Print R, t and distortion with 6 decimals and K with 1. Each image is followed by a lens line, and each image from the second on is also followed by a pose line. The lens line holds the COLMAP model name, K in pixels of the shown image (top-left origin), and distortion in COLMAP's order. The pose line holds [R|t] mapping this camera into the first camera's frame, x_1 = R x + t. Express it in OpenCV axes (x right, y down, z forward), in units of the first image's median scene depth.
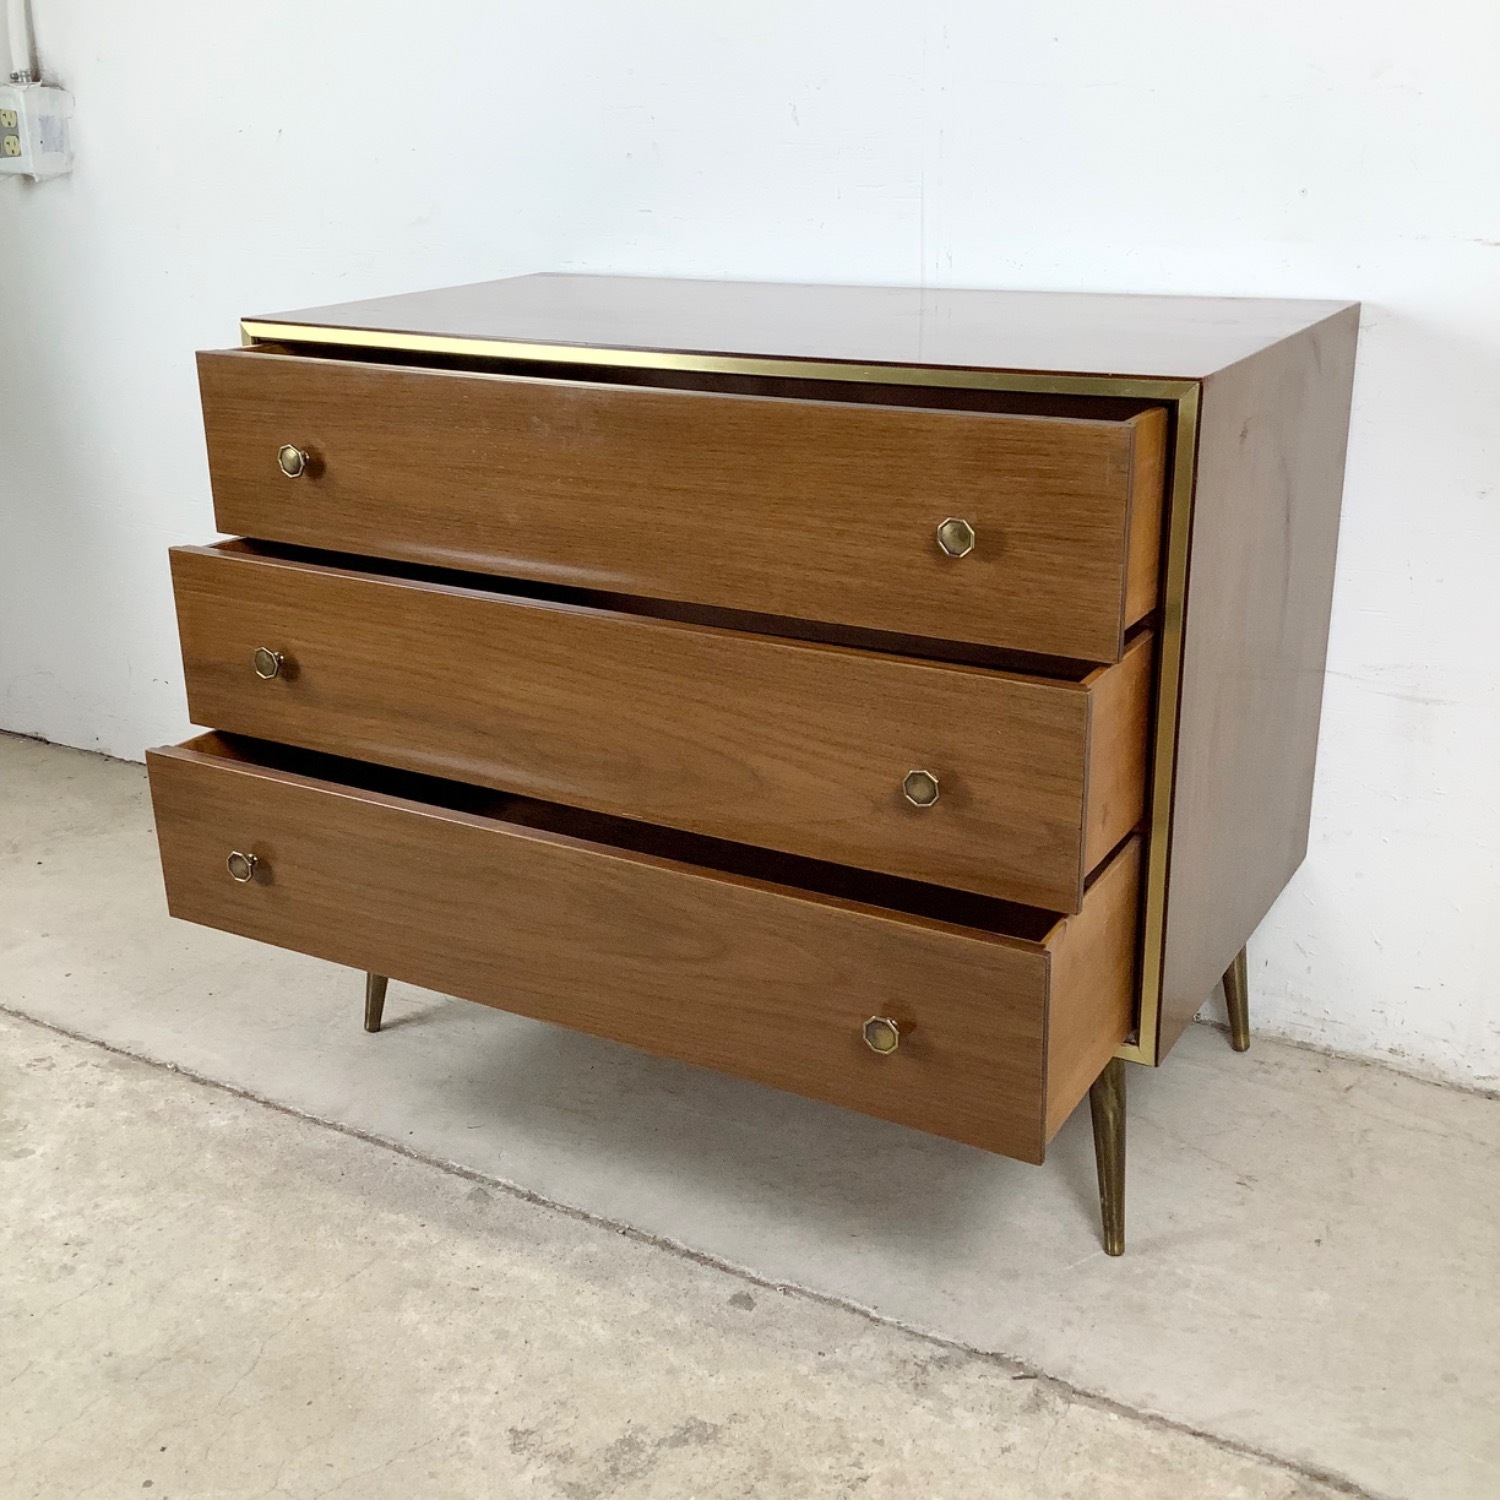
lens RADIAL K [[1805.1, 0, 767.8], [0, 1805.1, 769.9], [0, 0, 1]] dist [0.072807, 0.000000]
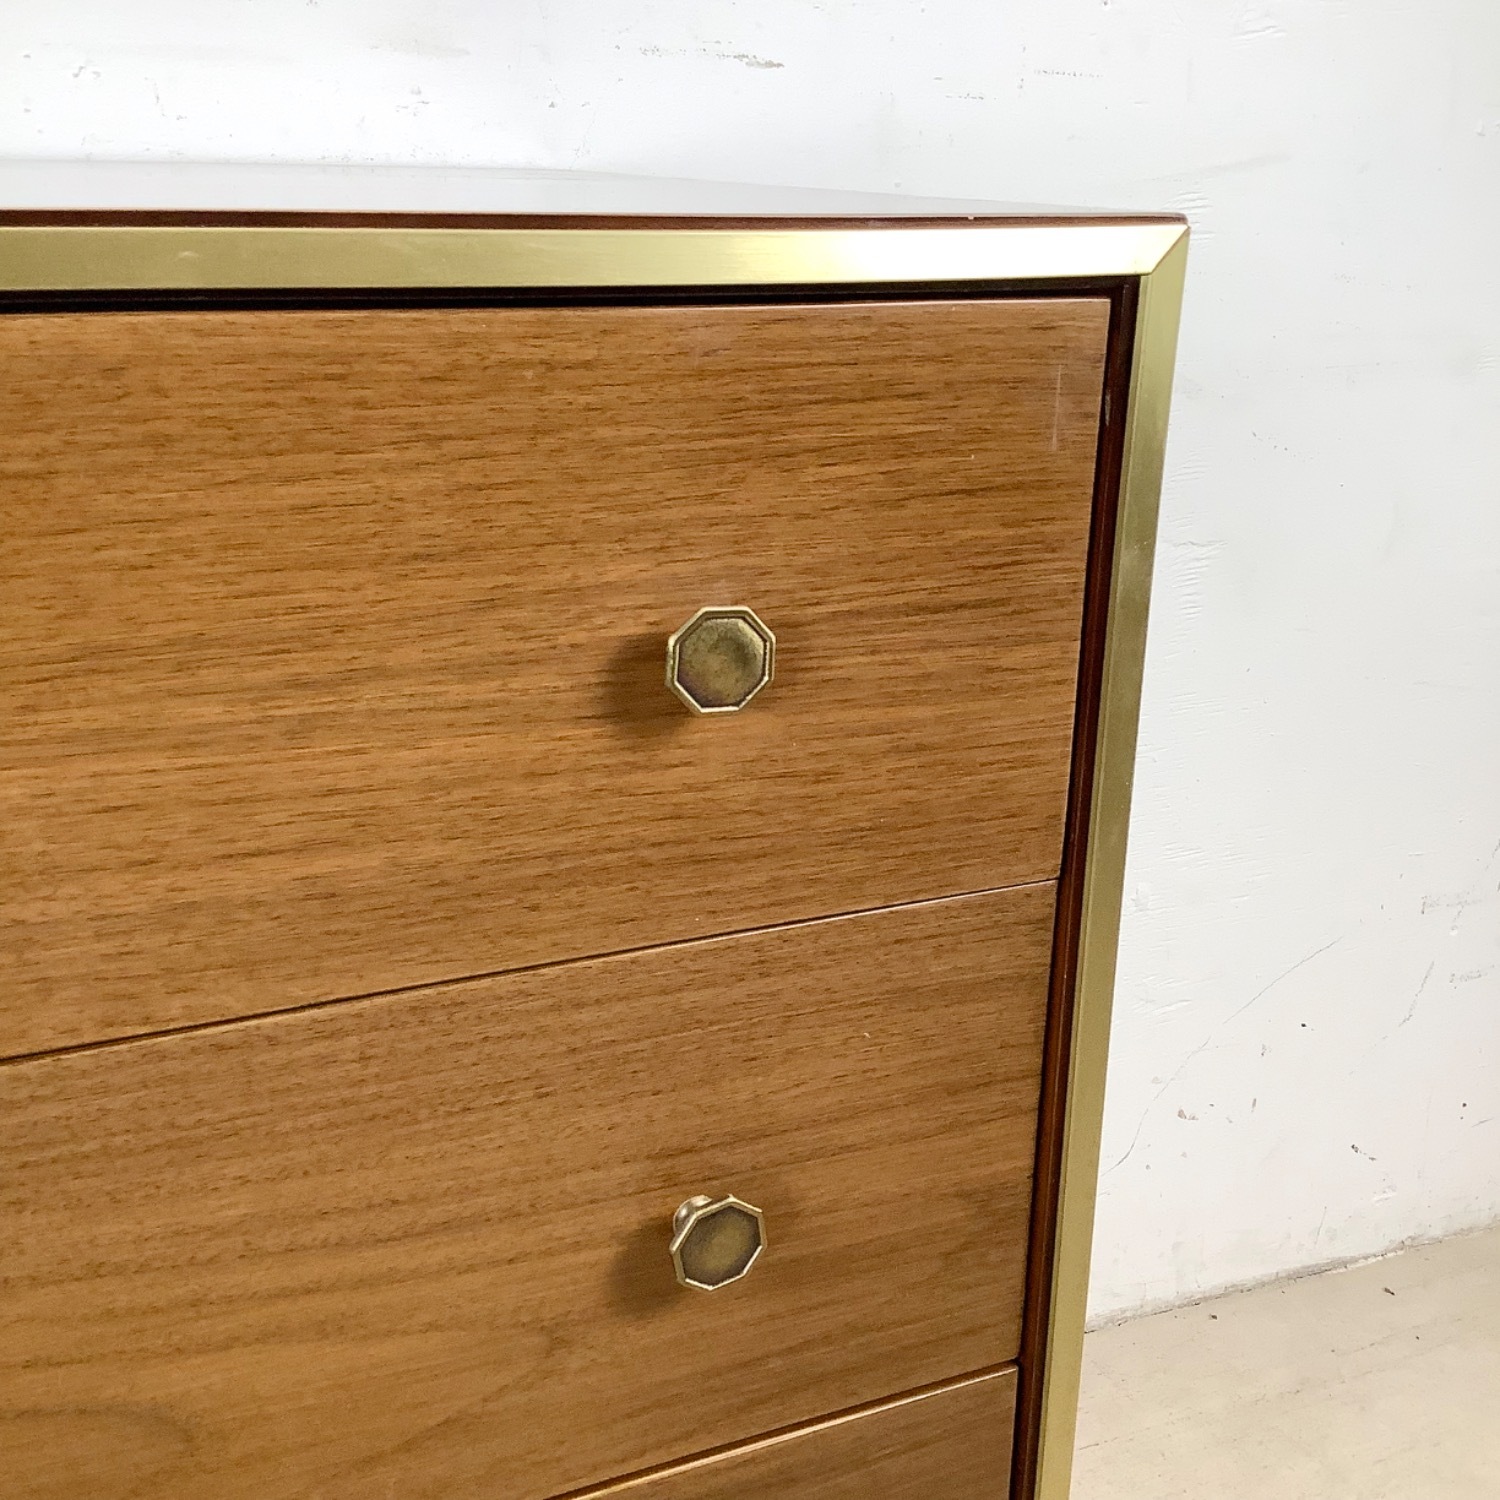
lens RADIAL K [[1815.0, 0, 769.6], [0, 1815.0, 764.4], [0, 0, 1]] dist [0.055228, 0.000000]
pose [[0.563016, -0.230803, 0.793564, -0.156961], [0.262571, 0.960416, 0.093042, -0.126681], [-0.783626, 0.155983, 0.601332, 0.714971]]
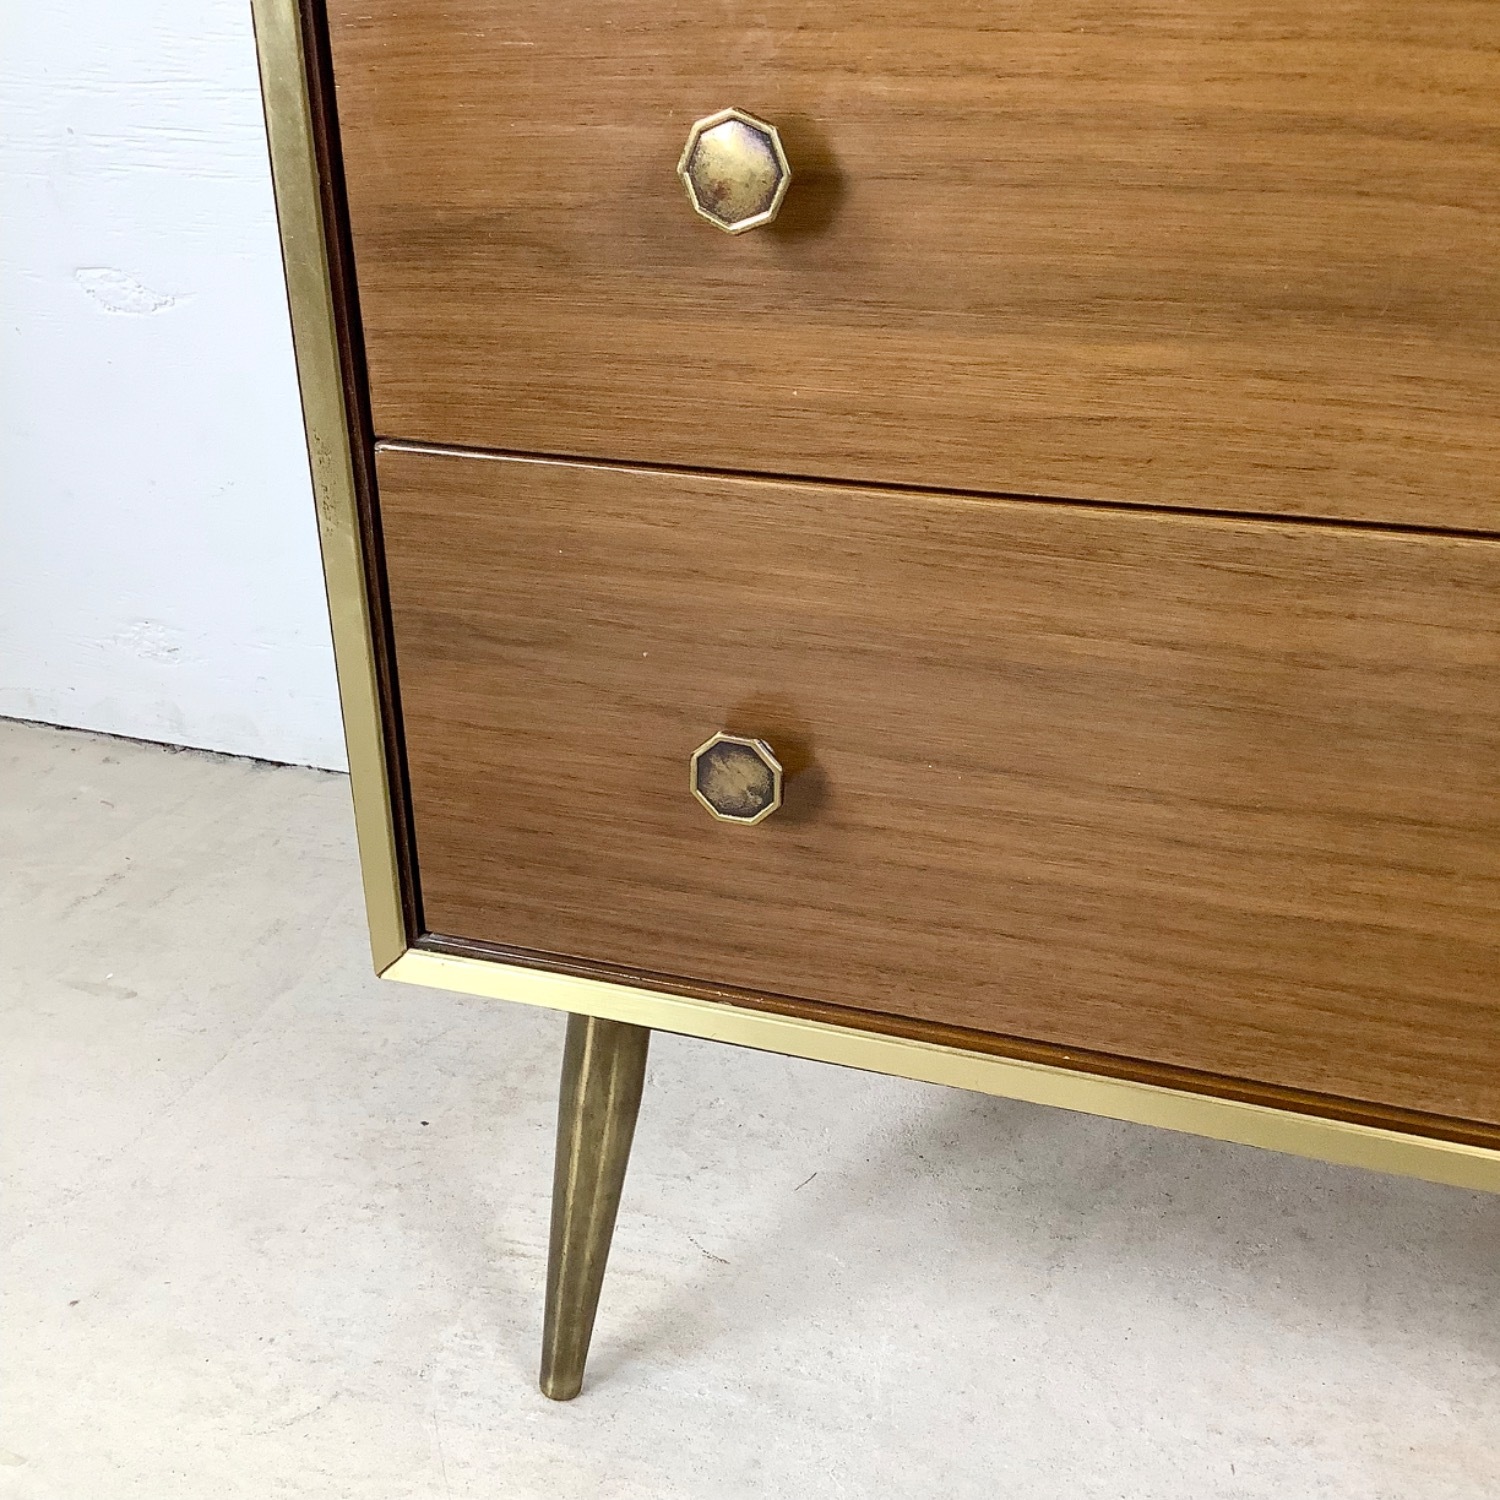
lens RADIAL K [[1815.0, 0, 761.4], [0, 1815.0, 756.4], [0, 0, 1]] dist [0.055228, 0.000000]
pose [[0.982936, -0.078925, 0.166158, -0.345231], [0.064248, 0.993690, 0.091932, -0.006858], [-0.172365, -0.079688, 0.981804, 0.840183]]
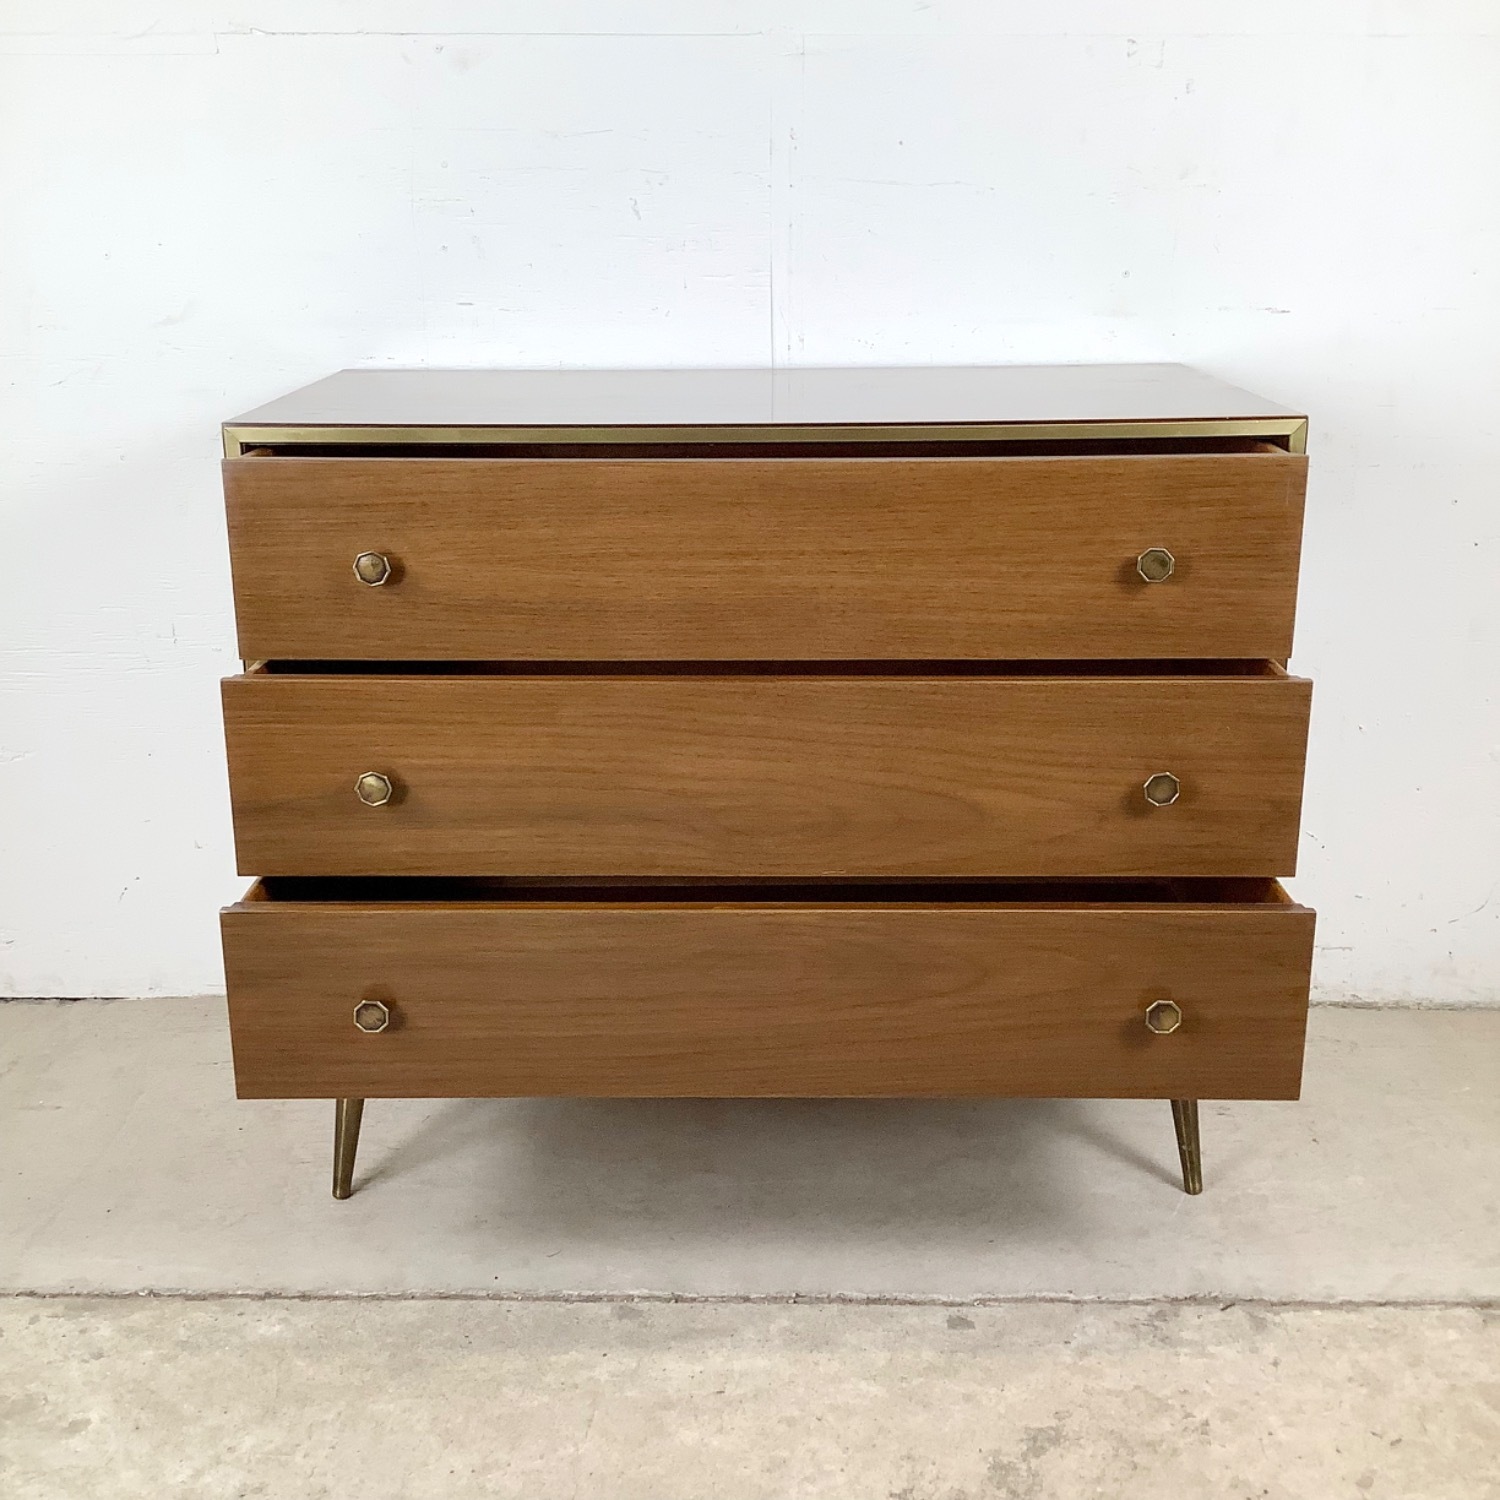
lens RADIAL K [[1815.0, 0, 744.0], [0, 1815.0, 765.1], [0, 0, 1]] dist [0.055228, 0.000000]
pose [[0.867937, -0.139276, 0.476746, -0.618497], [0.167838, 0.985657, -0.017606, -0.025858], [-0.467456, 0.095297, 0.878865, 0.119228]]
